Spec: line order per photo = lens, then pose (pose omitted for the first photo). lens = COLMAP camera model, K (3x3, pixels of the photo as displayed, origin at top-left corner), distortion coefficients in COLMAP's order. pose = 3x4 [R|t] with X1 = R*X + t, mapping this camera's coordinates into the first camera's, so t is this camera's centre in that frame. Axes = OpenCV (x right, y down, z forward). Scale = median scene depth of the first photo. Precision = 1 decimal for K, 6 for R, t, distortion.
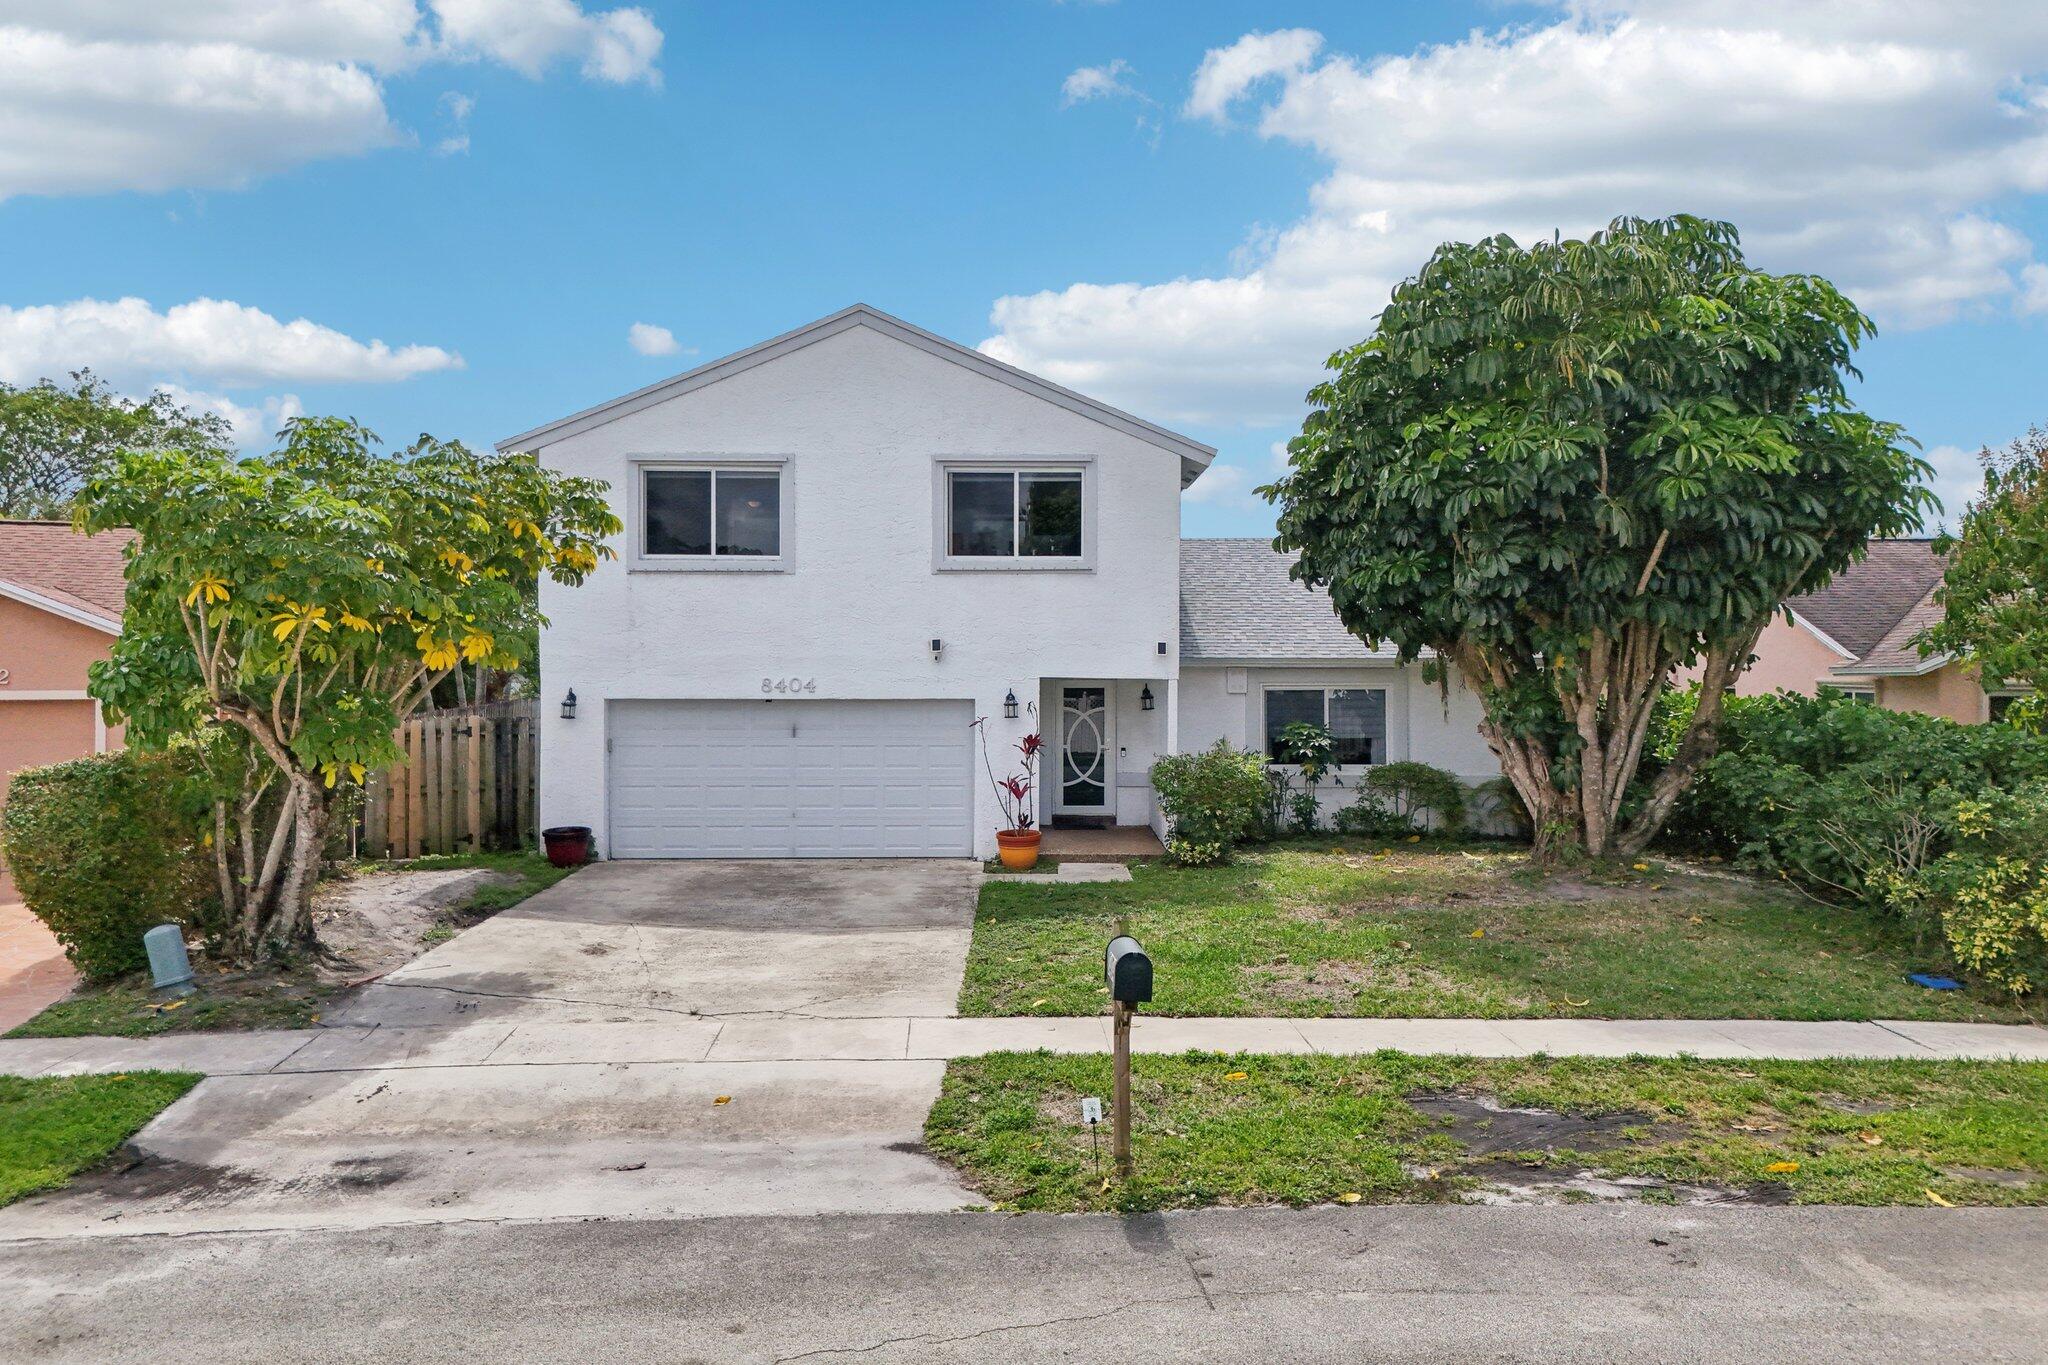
lens RADIAL K [[1520.2, 0, 1013.7], [0, 1520.2, 681.5], [0, 0, 1]] dist [0.102548, -0.131915]
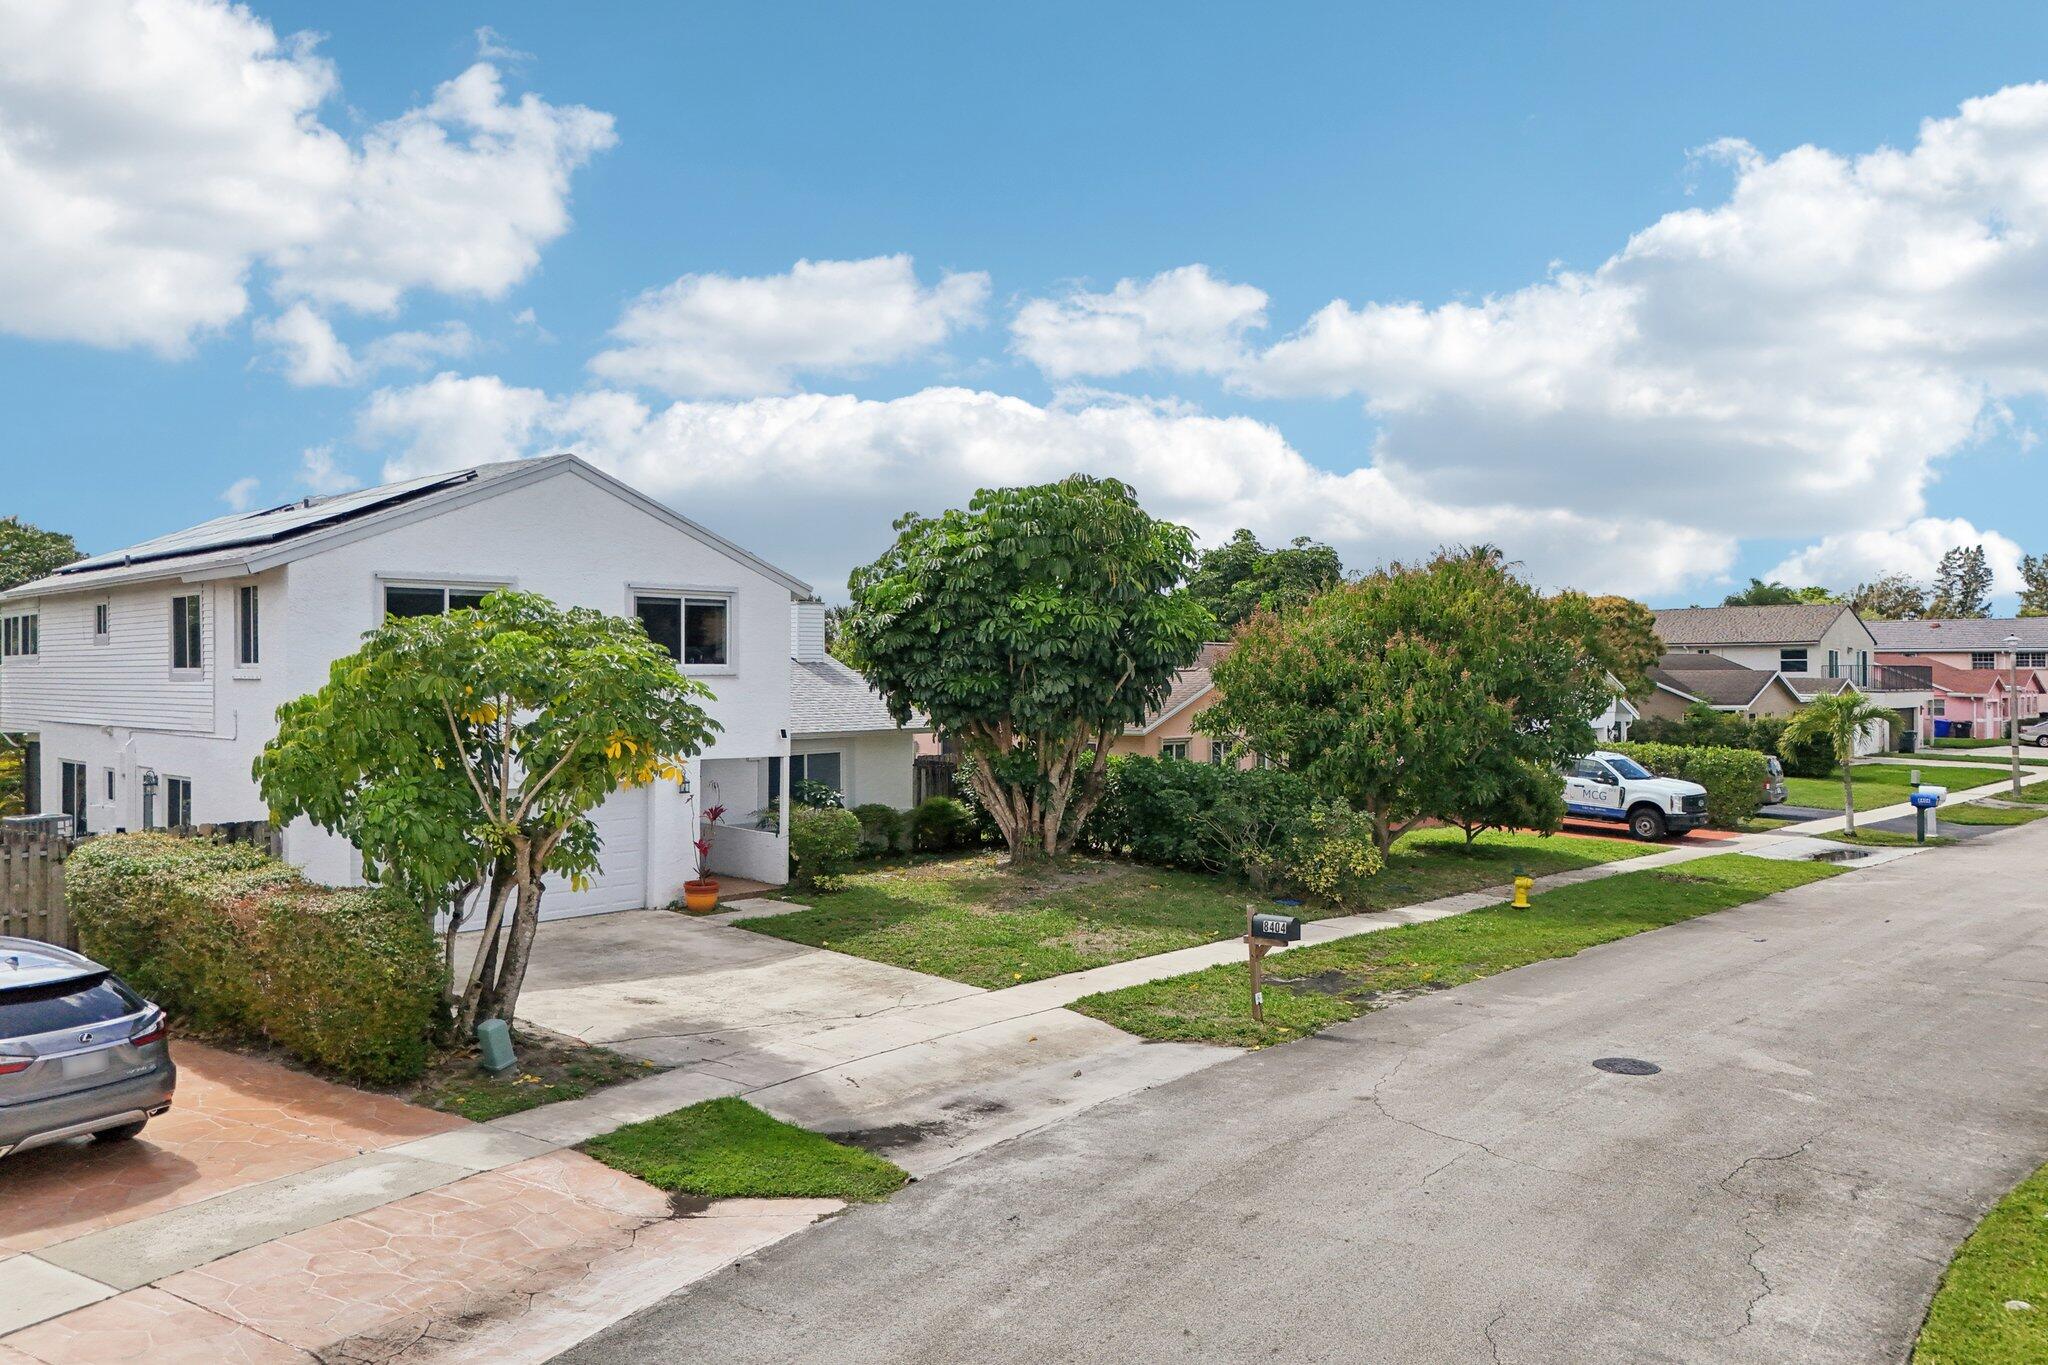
lens RADIAL K [[1520.2, 0, 1013.7], [0, 1520.2, 681.5], [0, 0, 1]] dist [0.102548, -0.131915]
pose [[0.698549, -0.008877, 0.715507, -0.730928], [0.013092, 0.999914, -0.000377, -0.065416], [-0.715442, 0.009631, 0.698606, -0.087863]]
